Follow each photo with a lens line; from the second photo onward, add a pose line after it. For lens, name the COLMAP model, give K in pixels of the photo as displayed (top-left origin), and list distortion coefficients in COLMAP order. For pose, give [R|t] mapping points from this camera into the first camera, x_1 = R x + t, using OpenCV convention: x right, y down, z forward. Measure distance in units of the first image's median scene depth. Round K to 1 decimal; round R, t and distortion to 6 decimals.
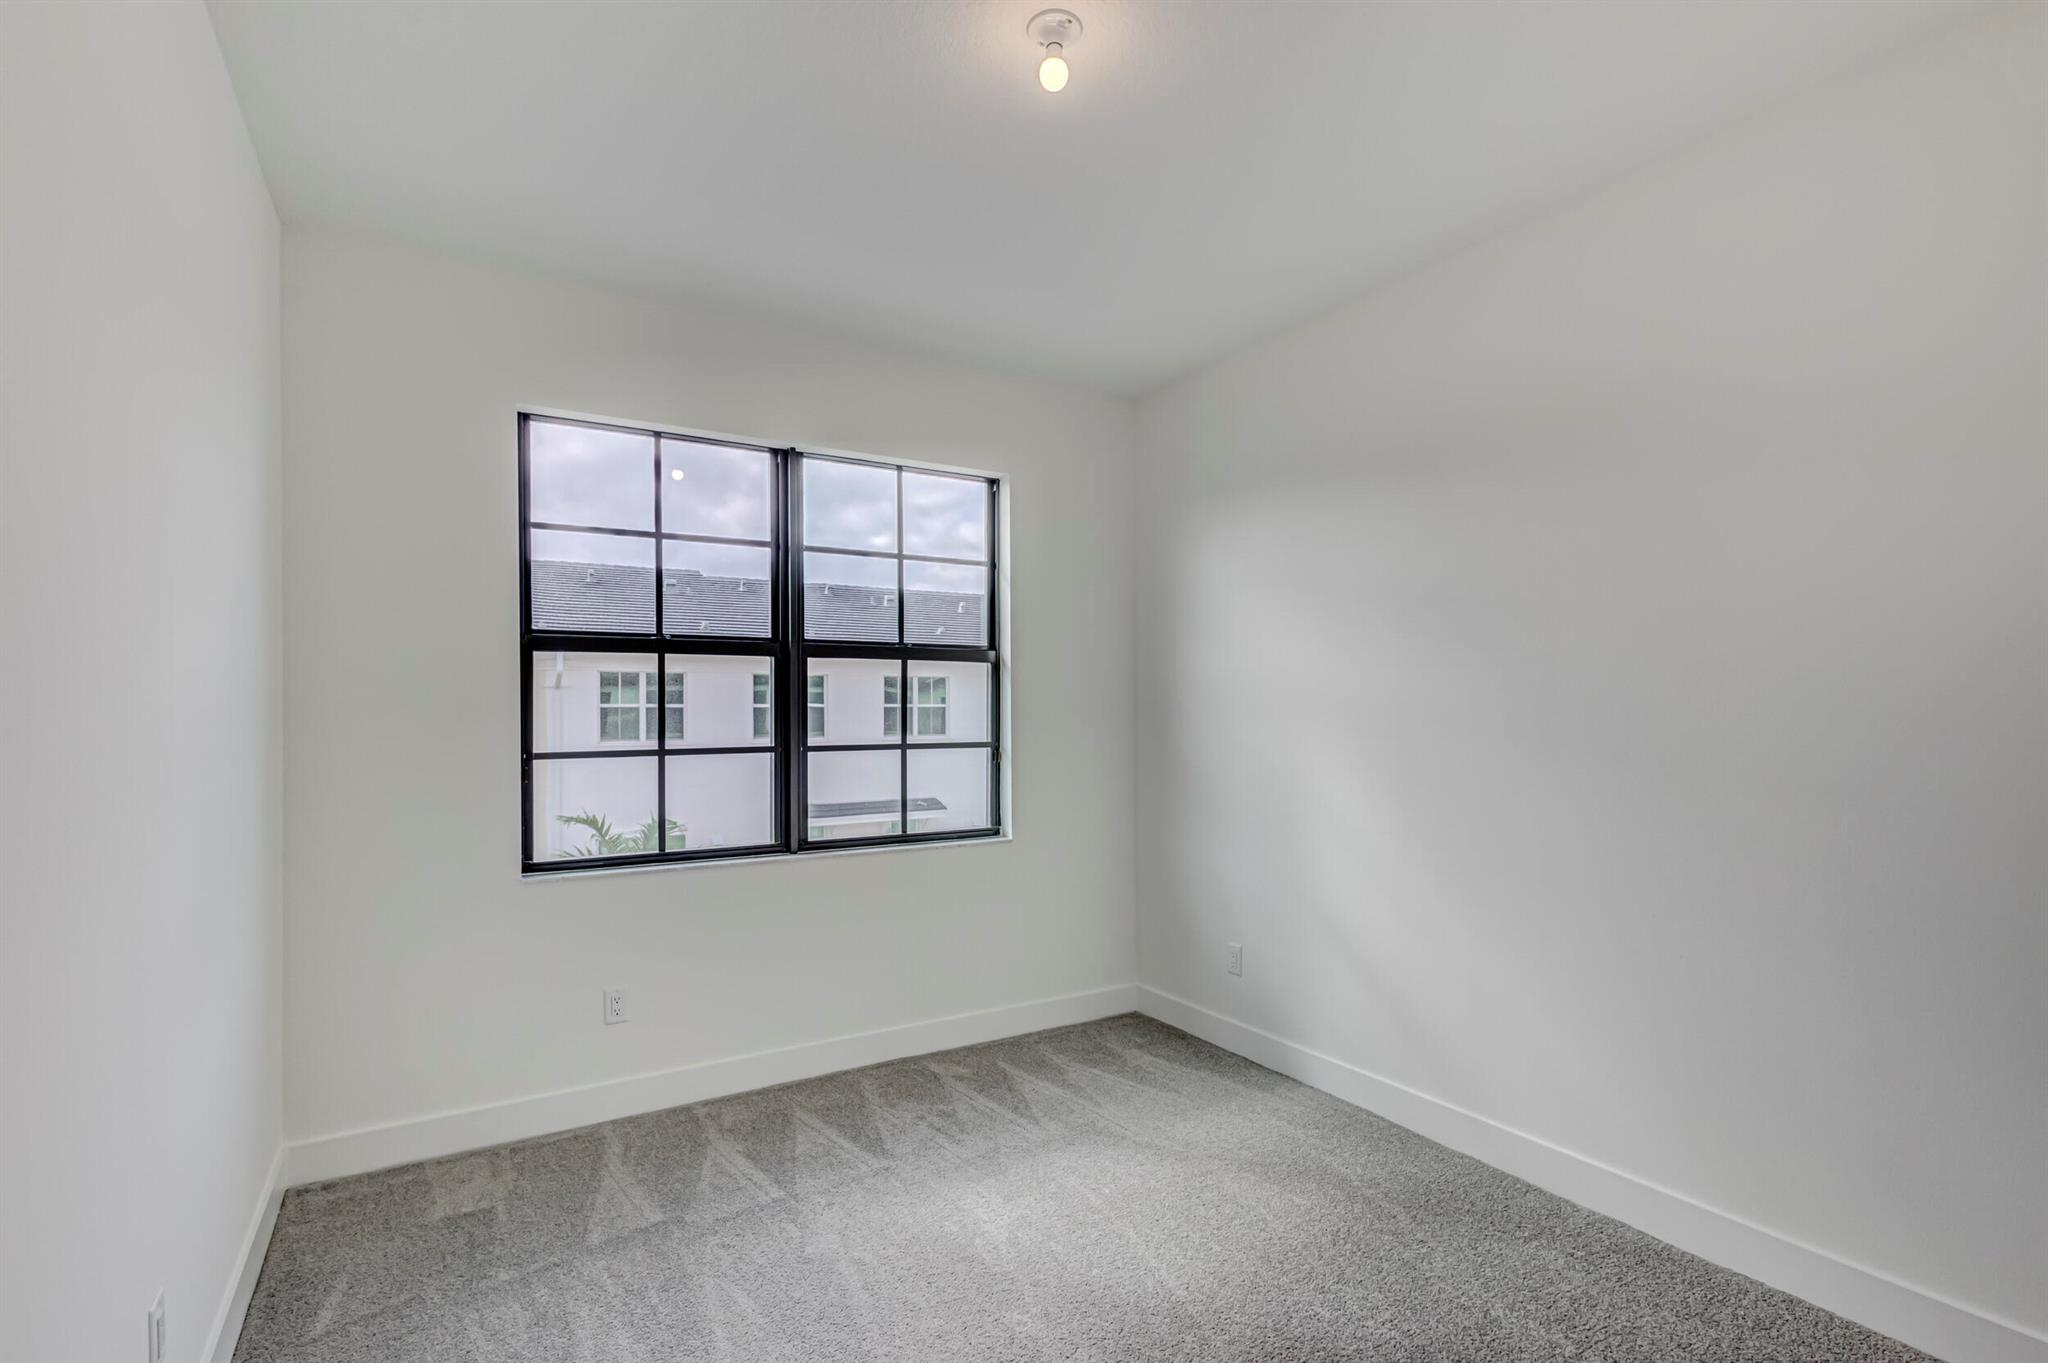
lens RADIAL K [[942.2, 0, 1018.2], [0, 942.2, 681.9], [0, 0, 1]] dist [0.012561, -0.000282]
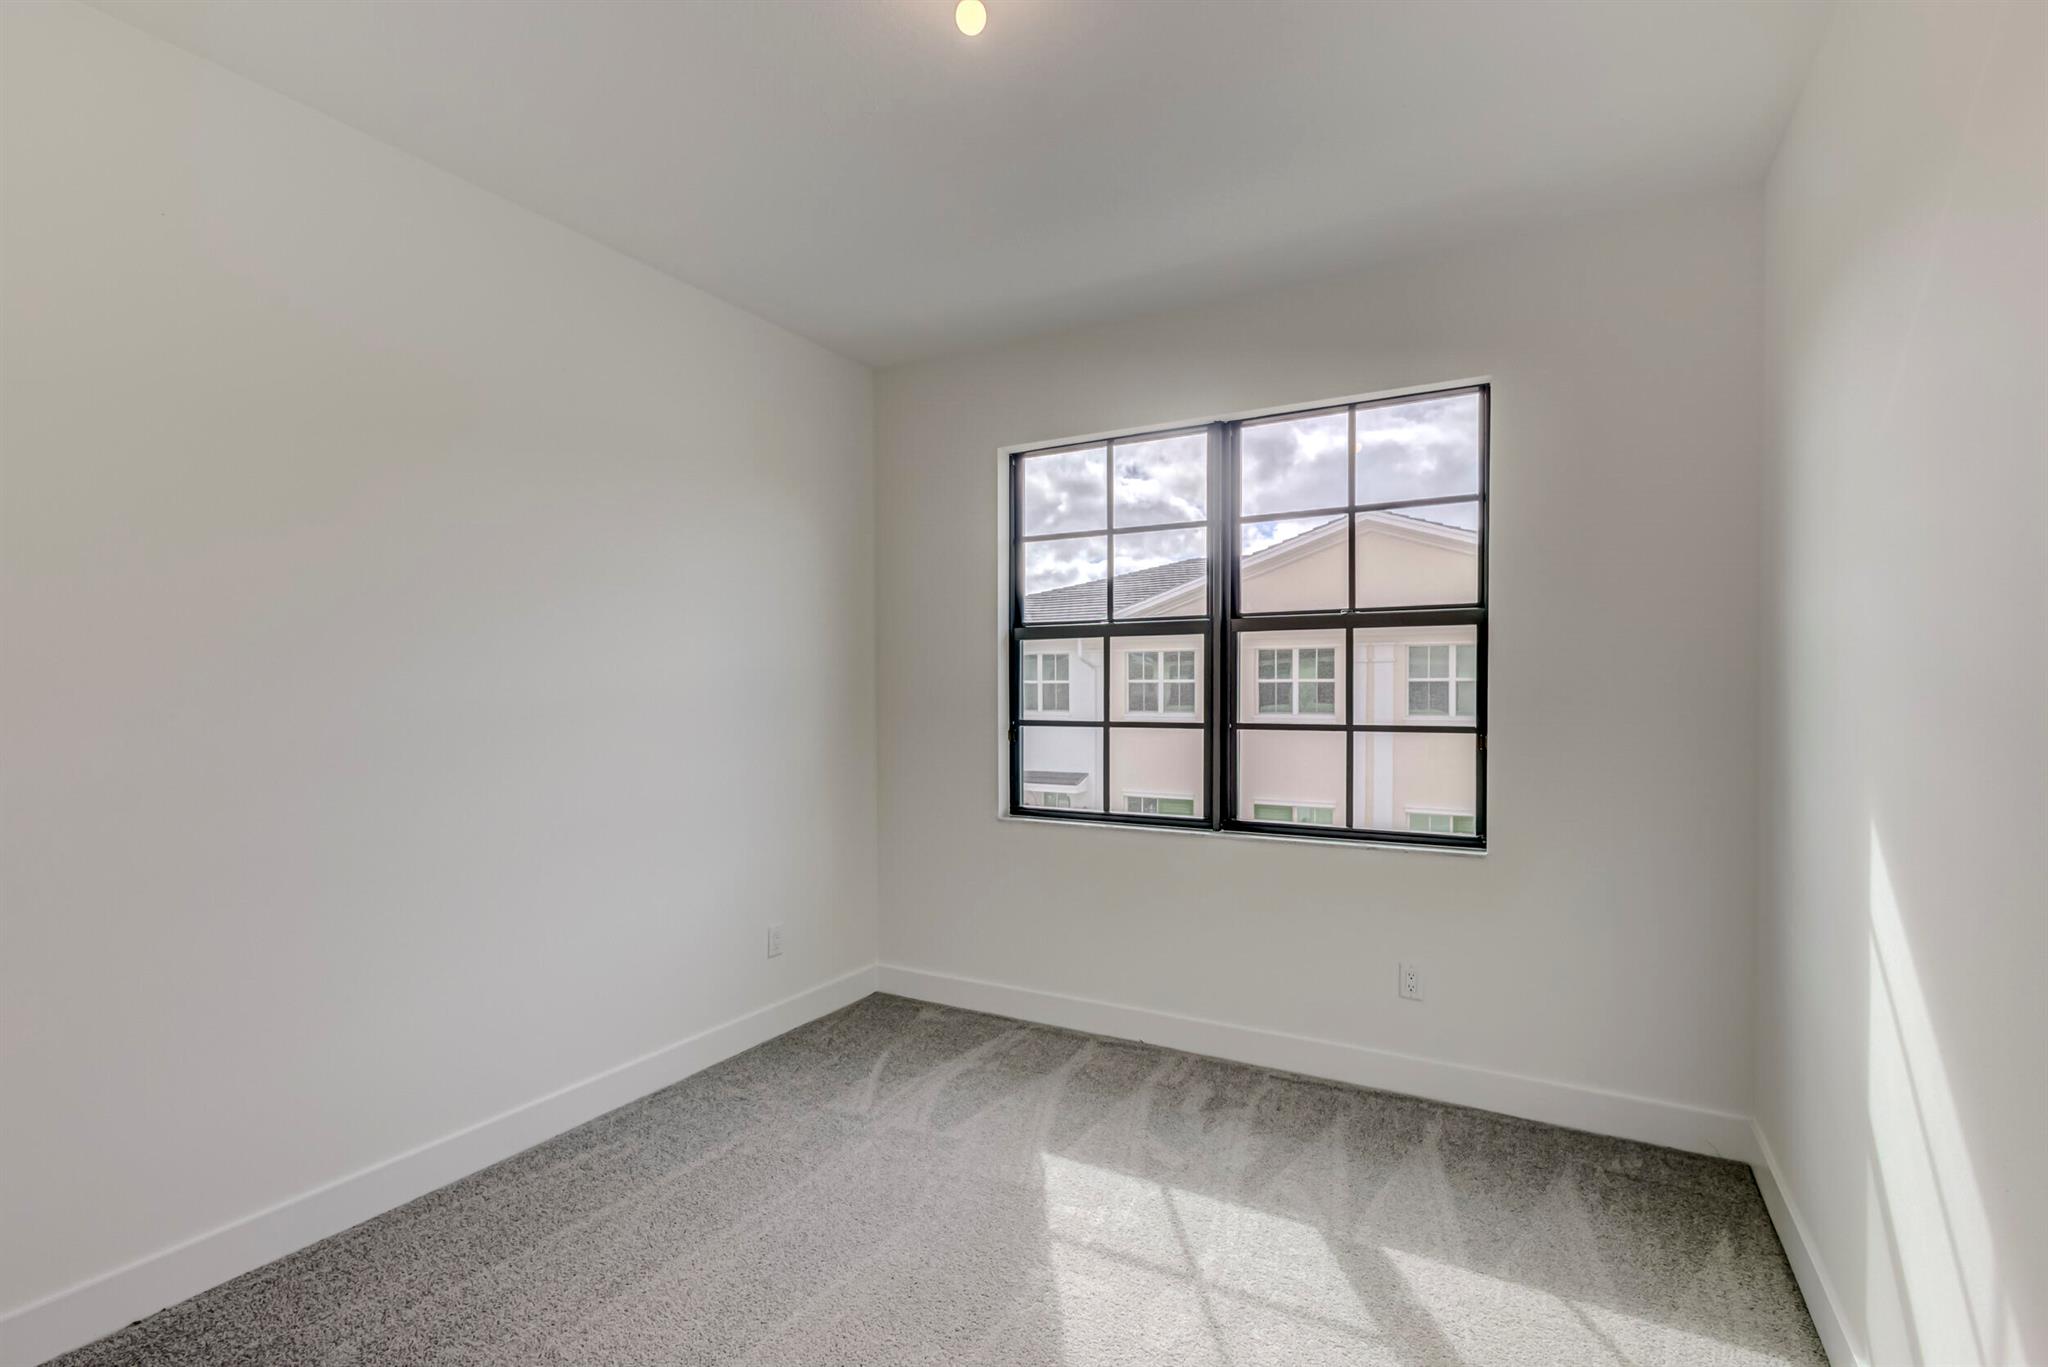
lens RADIAL K [[965.2, 0, 1015.0], [0, 965.2, 690.0], [0, 0, 1]] dist [0.015956, -0.000222]
pose [[0.490013, 0.004573, -0.871703, 0.524986], [0.027928, 0.999391, 0.020942, 0.006174], [0.871268, -0.034607, 0.489587, 0.302628]]
